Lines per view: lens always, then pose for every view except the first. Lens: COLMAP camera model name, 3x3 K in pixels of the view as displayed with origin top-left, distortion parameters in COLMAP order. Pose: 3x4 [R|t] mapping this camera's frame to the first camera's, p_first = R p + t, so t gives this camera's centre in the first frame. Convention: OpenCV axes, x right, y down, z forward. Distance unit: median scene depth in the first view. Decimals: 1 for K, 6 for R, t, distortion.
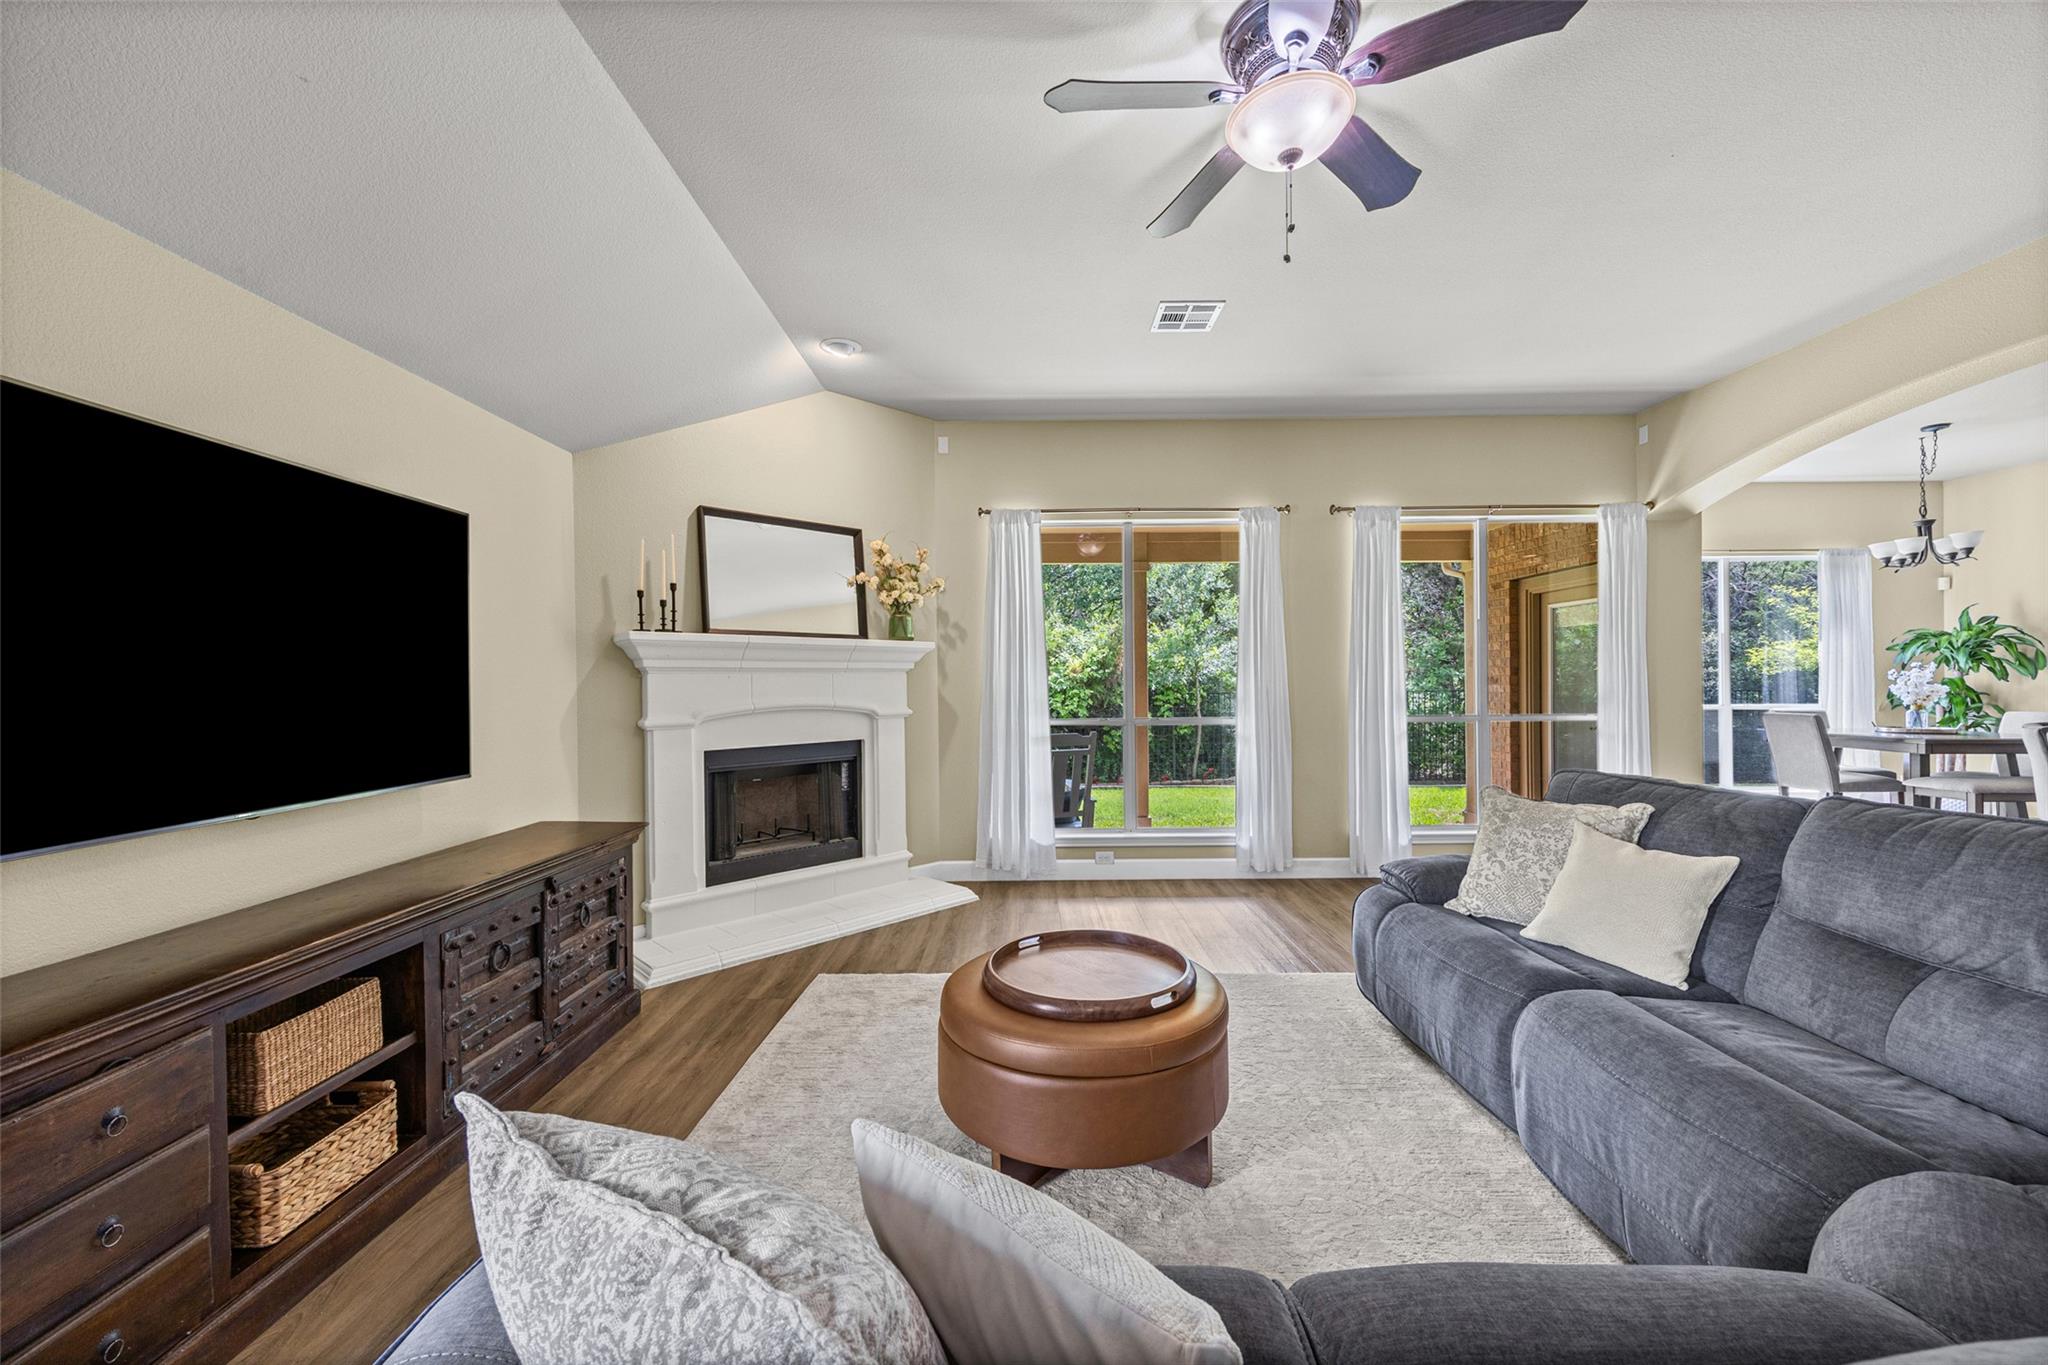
lens RADIAL K [[796.0, 0, 1020.0], [0, 796.0, 682.6], [0, 0, 1]] dist [-0.001937, -0.000024]
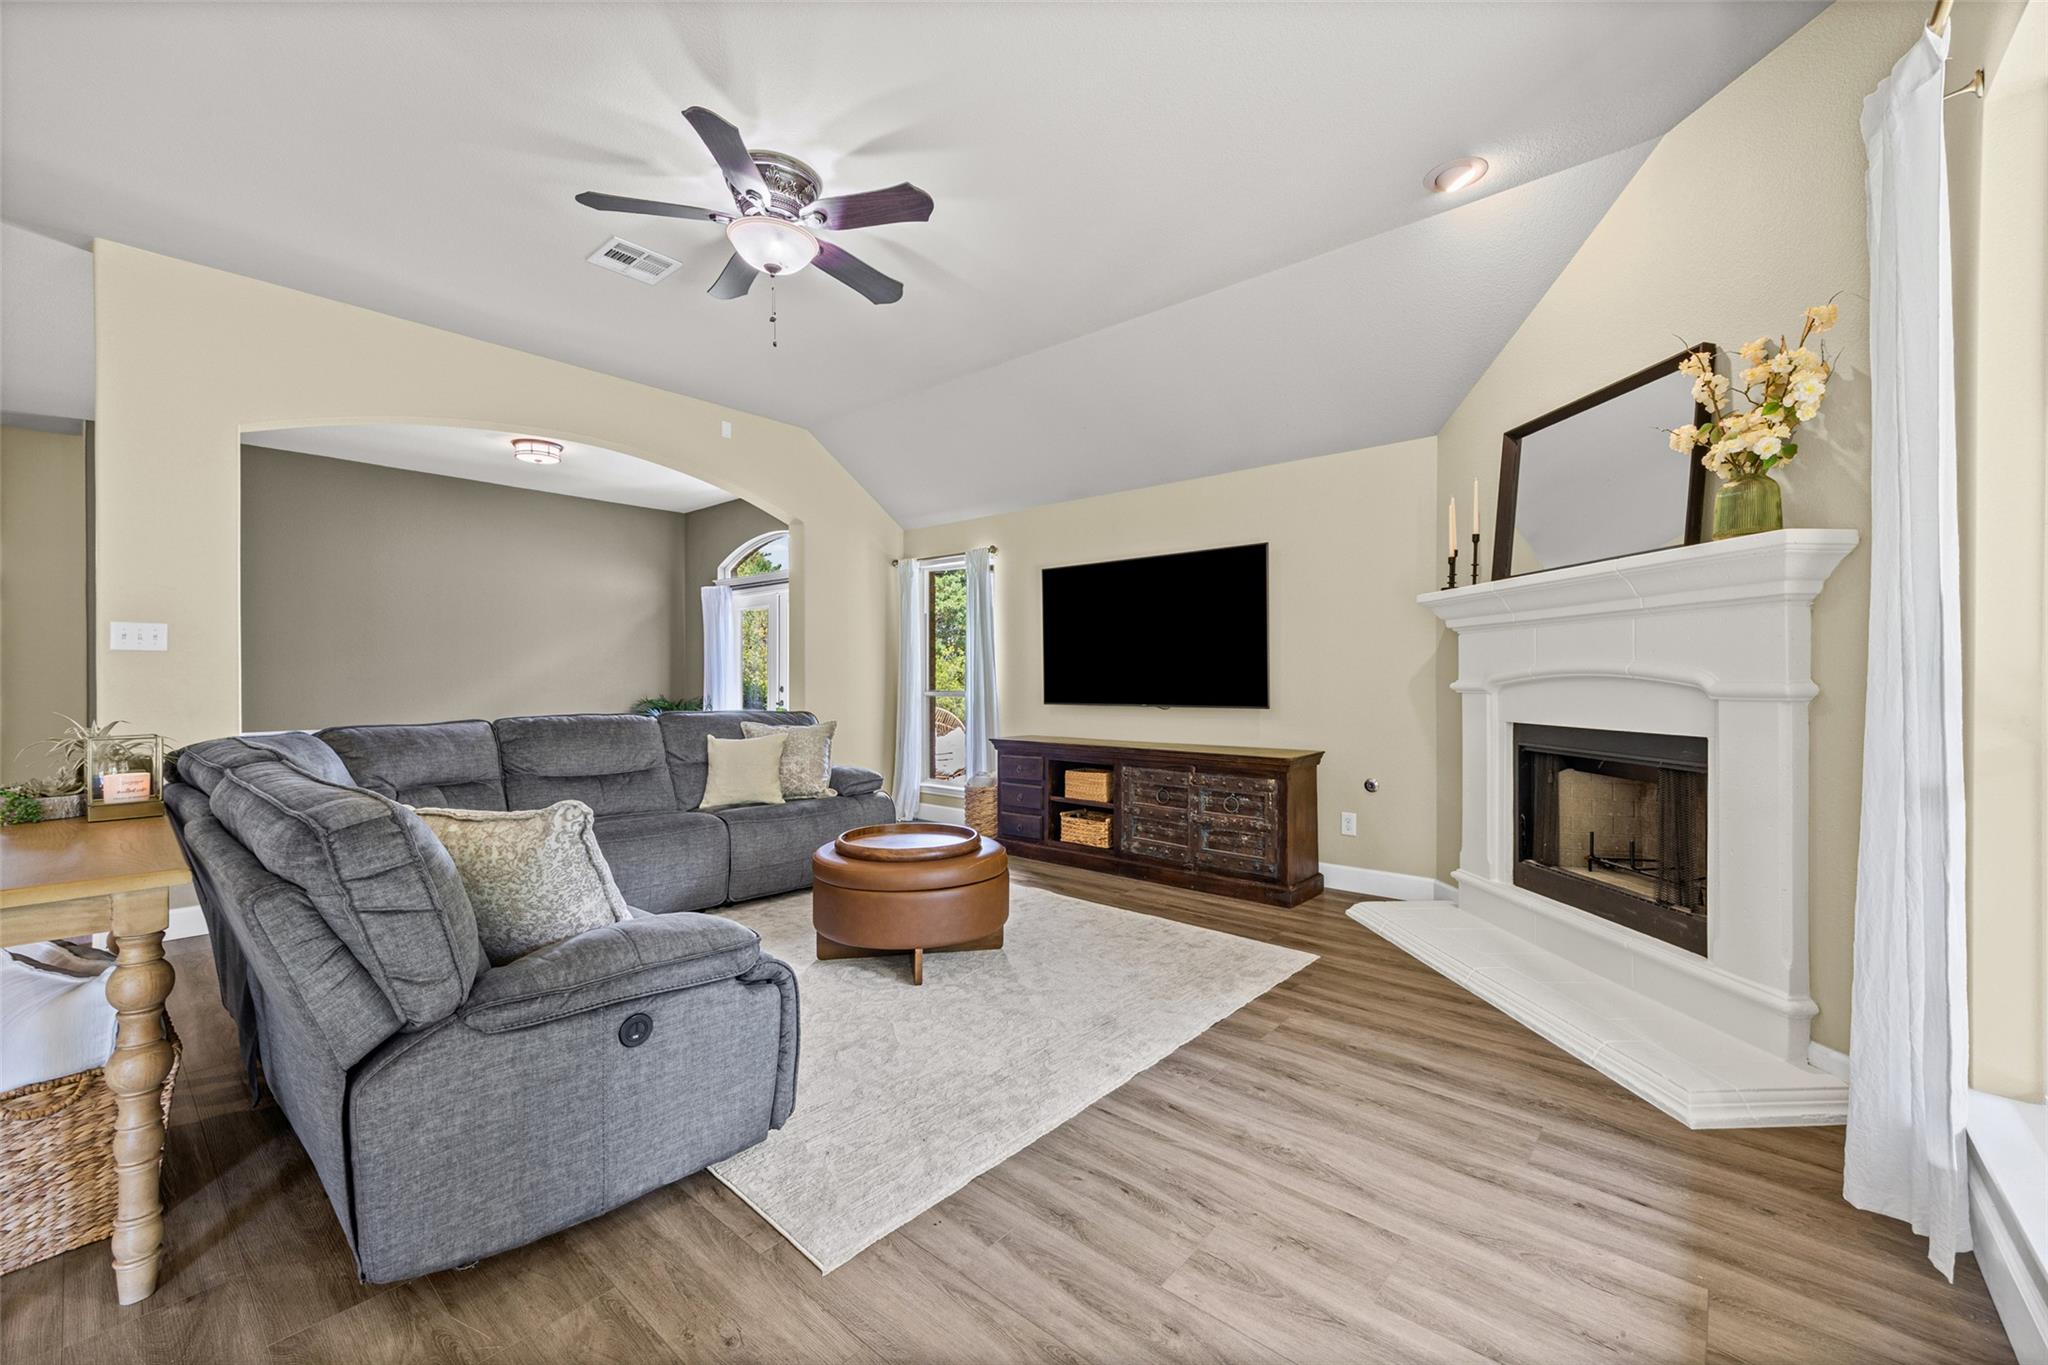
lens RADIAL K [[796.0, 0, 1021.7], [0, 796.0, 680.2], [0, 0, 1]] dist [-0.001937, -0.000024]
pose [[-0.655339, 0.015819, -0.755169, 0.578732], [0.009222, 0.999874, 0.012942, 0.025721], [0.755278, 0.001517, -0.655403, 1.165295]]
